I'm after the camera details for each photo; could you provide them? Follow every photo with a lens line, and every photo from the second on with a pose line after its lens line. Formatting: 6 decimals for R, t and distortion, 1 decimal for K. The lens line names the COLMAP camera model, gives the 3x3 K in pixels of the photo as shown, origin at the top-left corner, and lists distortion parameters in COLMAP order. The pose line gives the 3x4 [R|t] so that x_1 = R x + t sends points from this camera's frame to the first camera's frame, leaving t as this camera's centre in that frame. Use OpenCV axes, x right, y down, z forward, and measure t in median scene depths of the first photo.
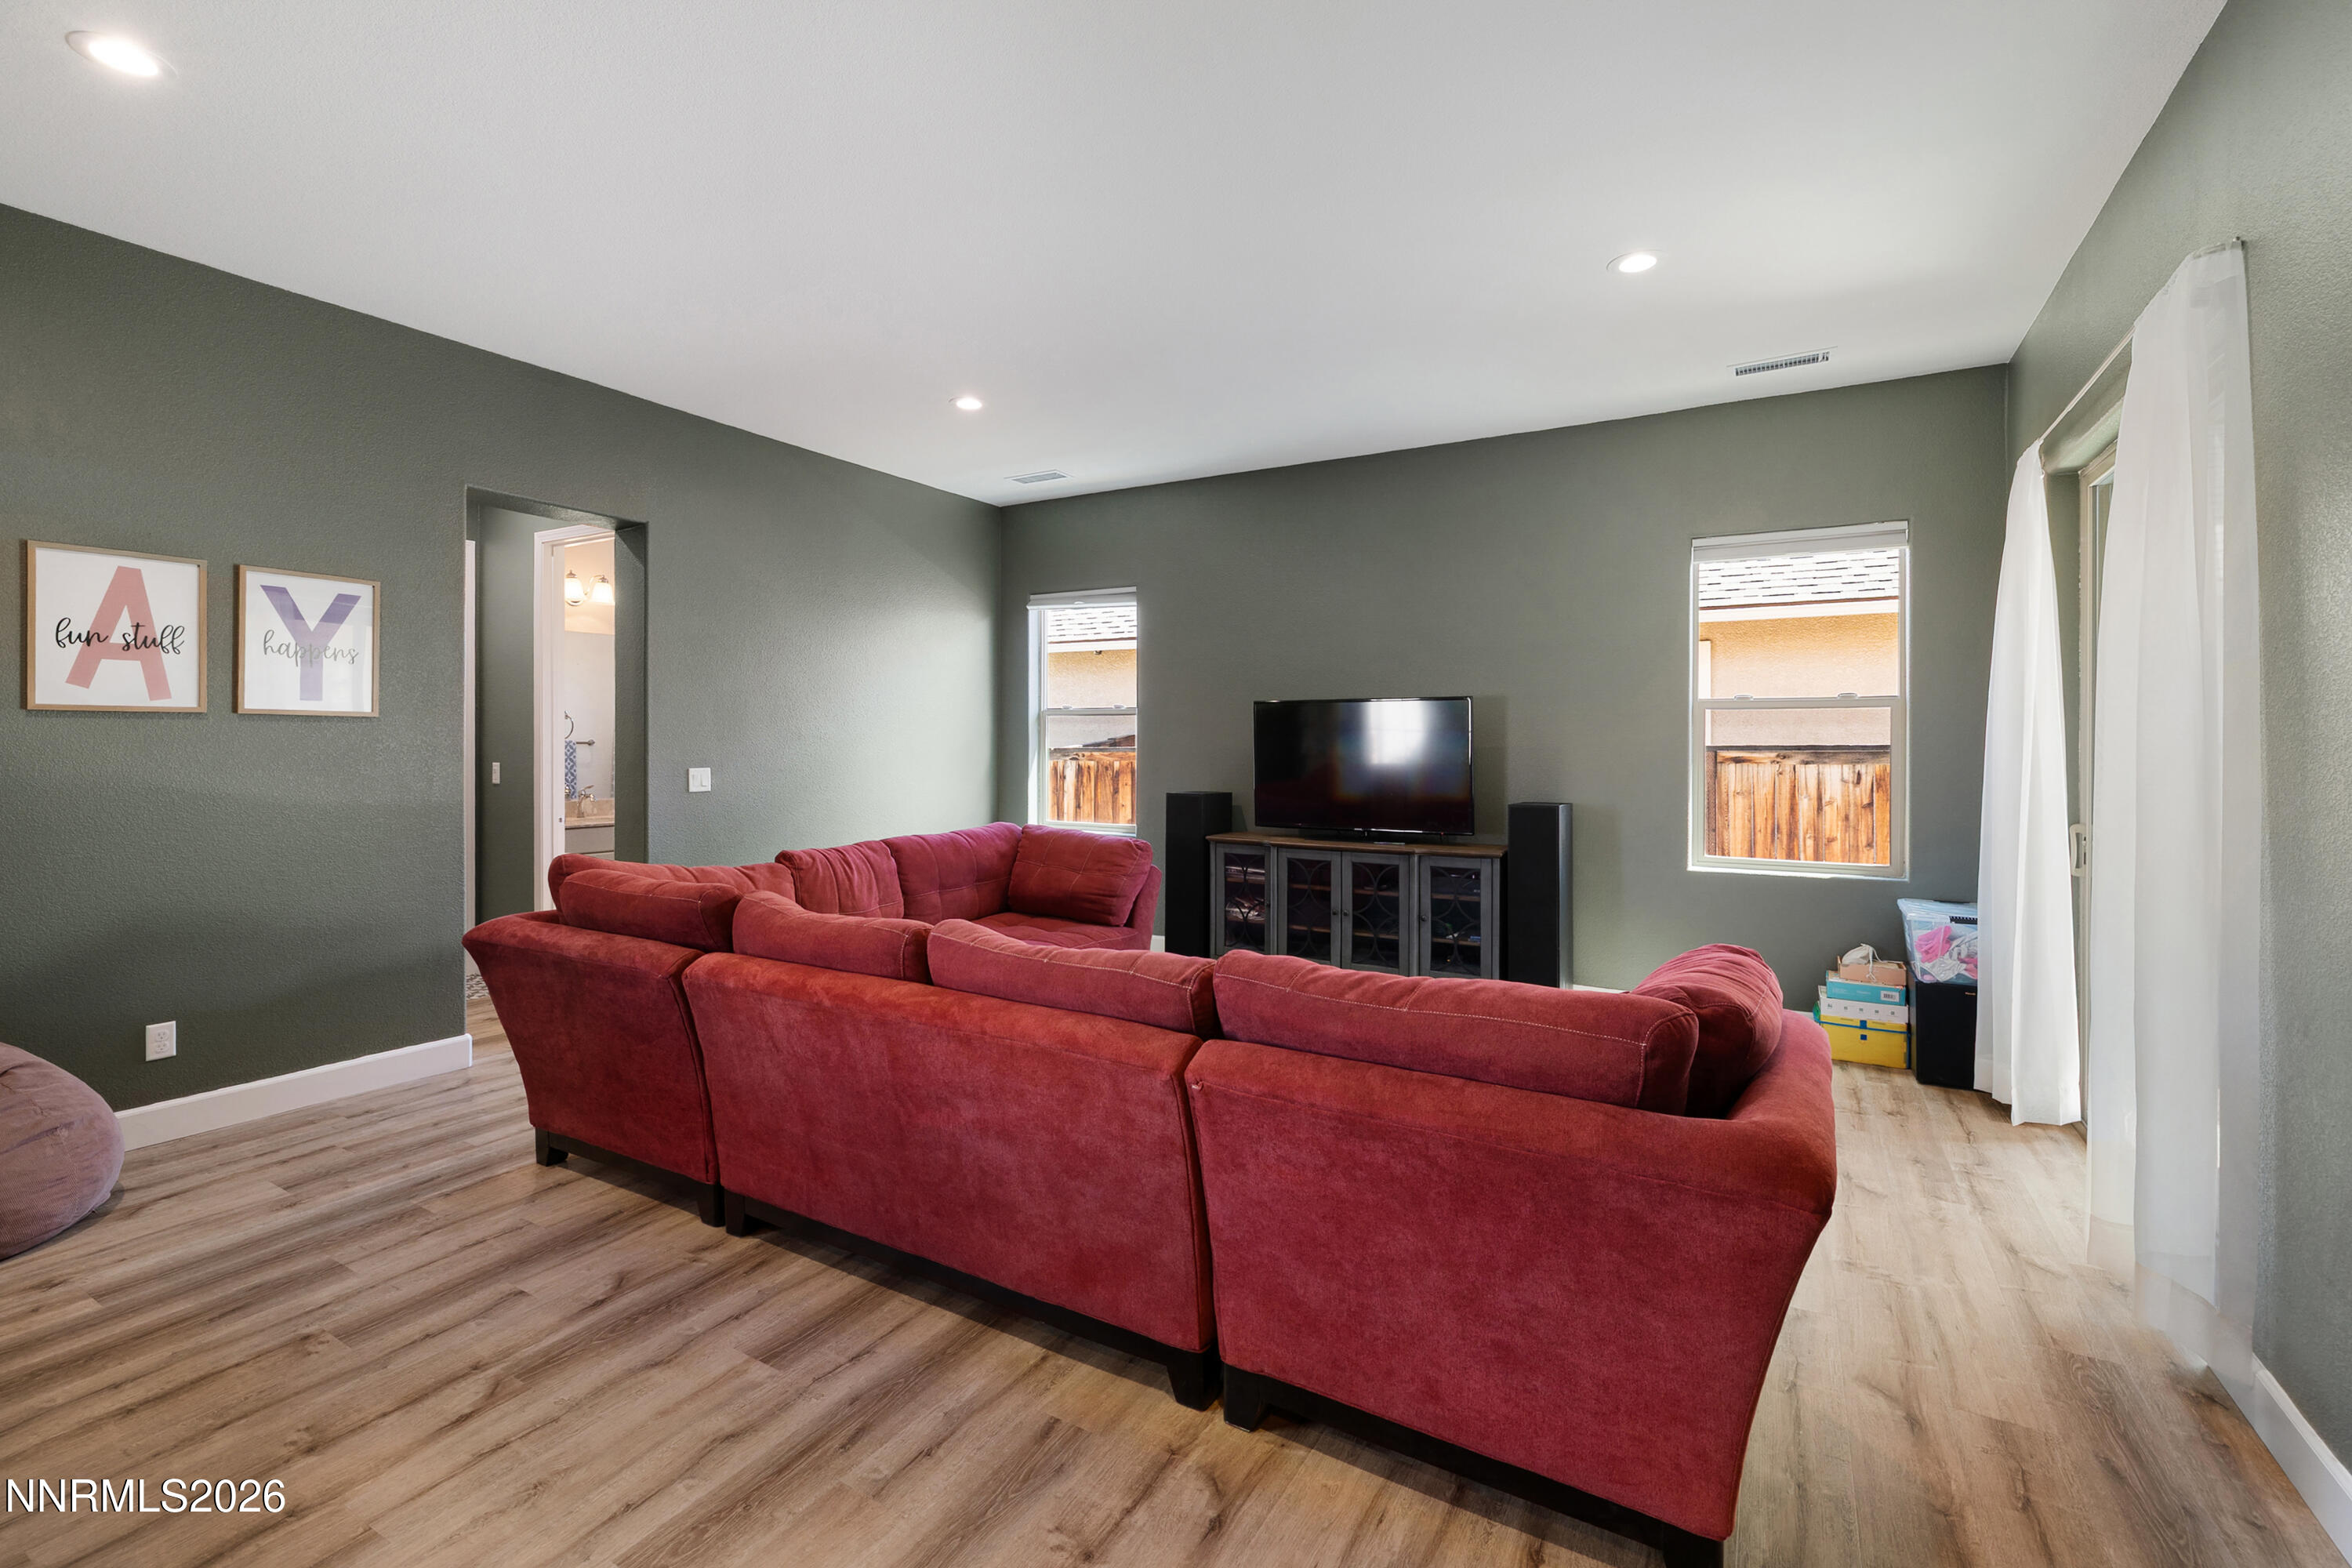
lens RADIAL K [[1028.3, 0, 1159.7], [0, 1028.3, 729.5], [0, 0, 1]] dist [-0.003130, -0.000226]
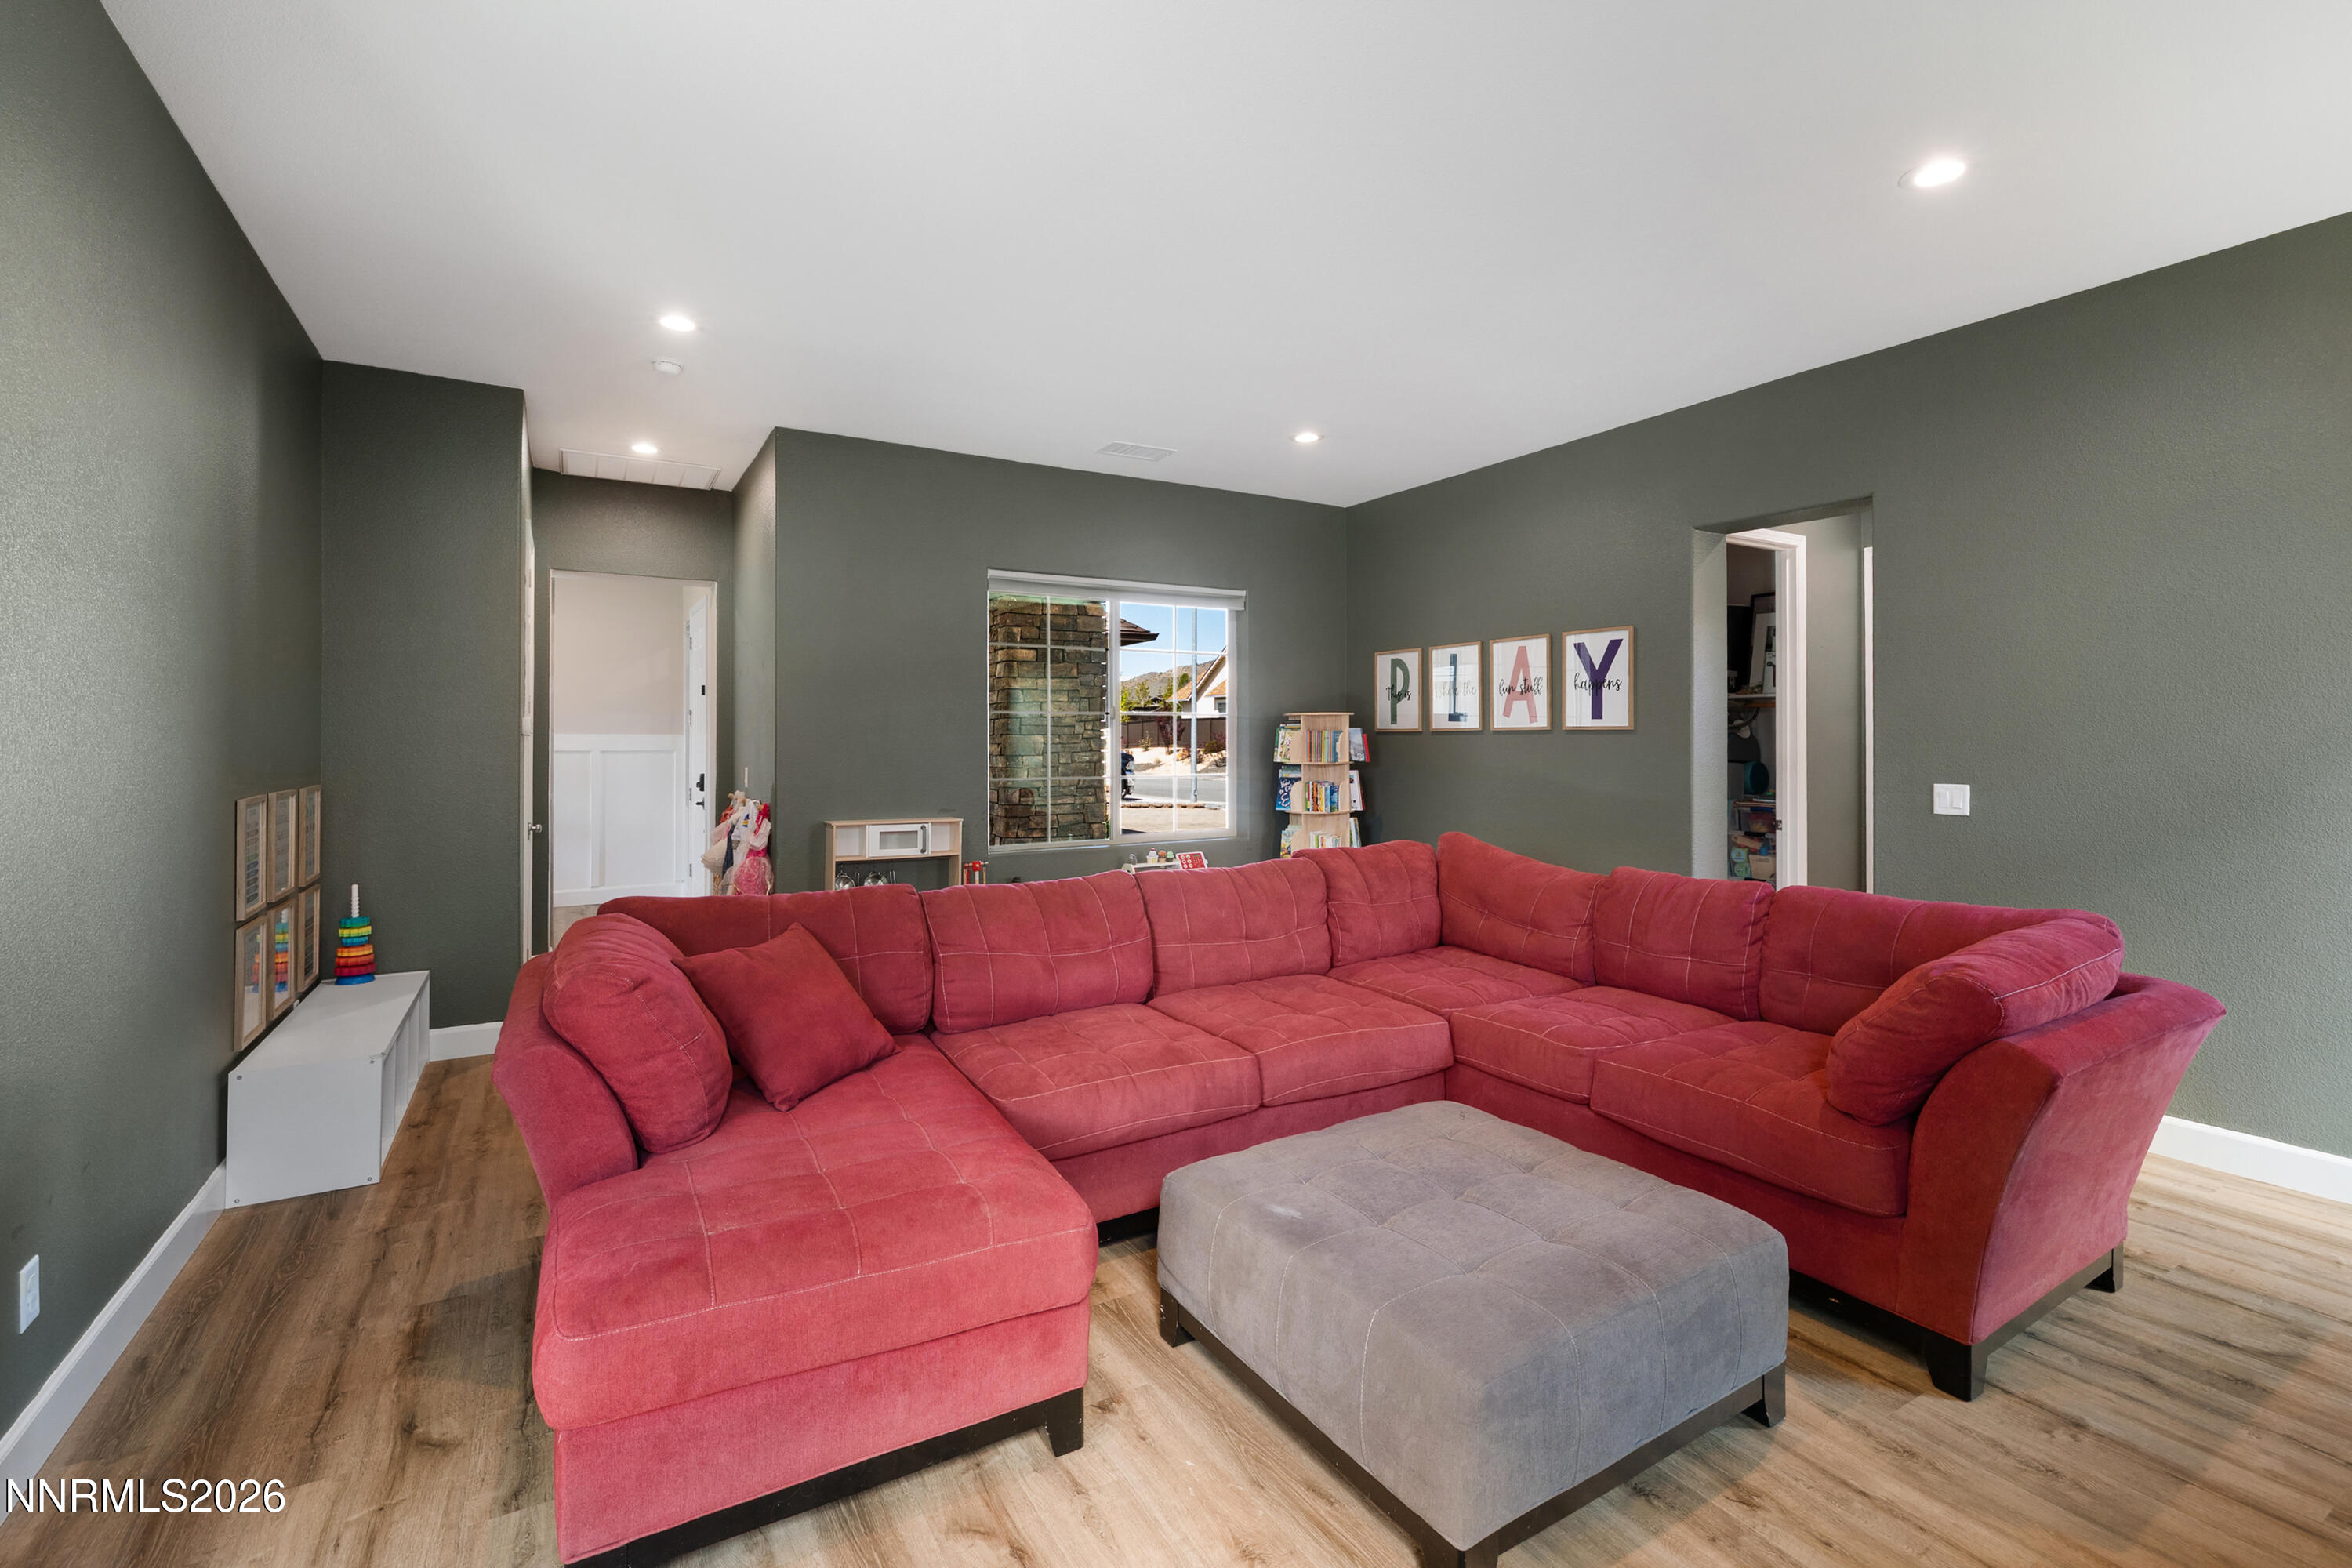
lens RADIAL K [[1028.3, 0, 1174.6], [0, 1028.3, 765.9], [0, 0, 1]] dist [-0.003130, -0.000226]
pose [[-0.464668, 0.005062, -0.885471, 0.744398], [-0.002039, 0.999975, 0.006787, 0.028595], [0.885483, 0.004959, -0.464646, 1.237503]]
